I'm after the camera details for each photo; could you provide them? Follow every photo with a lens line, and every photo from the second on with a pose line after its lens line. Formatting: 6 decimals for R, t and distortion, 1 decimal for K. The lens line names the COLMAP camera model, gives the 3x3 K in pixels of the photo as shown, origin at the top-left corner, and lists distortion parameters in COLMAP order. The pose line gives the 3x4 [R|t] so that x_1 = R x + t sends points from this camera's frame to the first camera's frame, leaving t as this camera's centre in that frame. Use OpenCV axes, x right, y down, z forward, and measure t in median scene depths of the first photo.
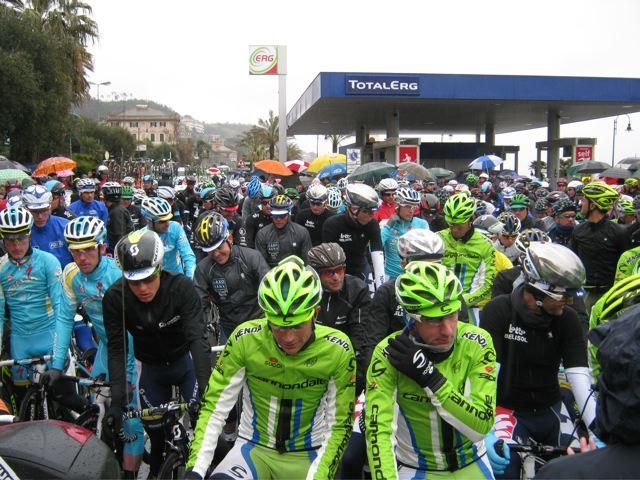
lens RADIAL K [[704.1, 0, 320.0], [0, 704.1, 240.0], [0, 0, 1]] dist [-0.076458, 0.006003]
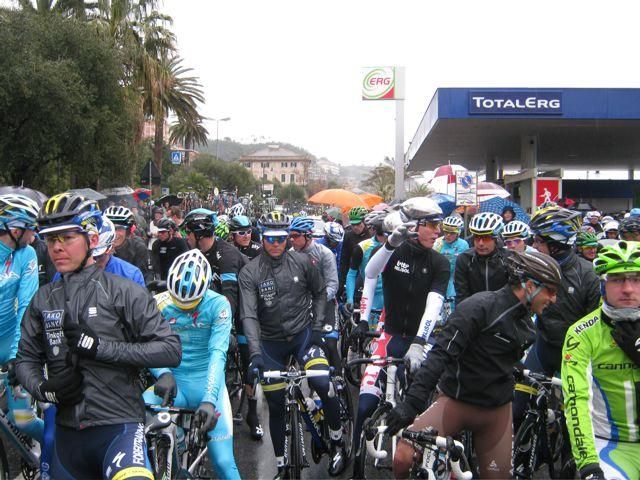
lens RADIAL K [[704.1, 0, 320.0], [0, 704.1, 240.0], [0, 0, 1]] dist [-0.076458, 0.006003]
pose [[0.981743, 0.015472, -0.189580, 0.017323], [-0.026785, 0.998000, -0.057256, -0.007761], [0.188315, 0.061289, 0.980195, 0.133139]]
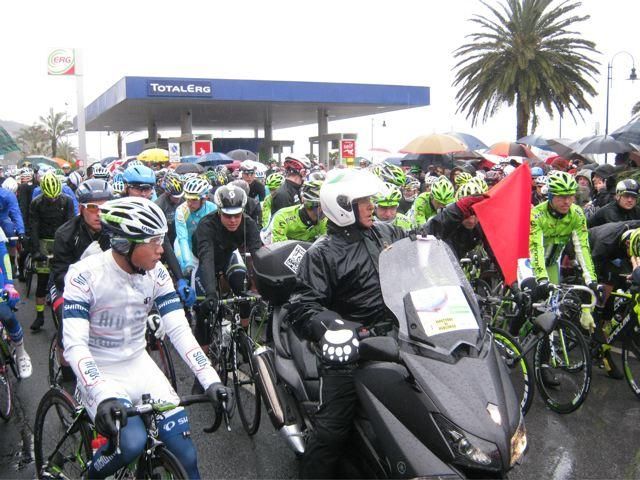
lens RADIAL K [[704.1, 0, 320.0], [0, 704.1, 240.0], [0, 0, 1]] dist [-0.076458, 0.006003]
pose [[0.949541, -0.045471, 0.310329, -0.045997], [0.043543, 0.998965, 0.013143, 0.017662], [-0.310605, 0.001033, 0.950538, -0.124718]]
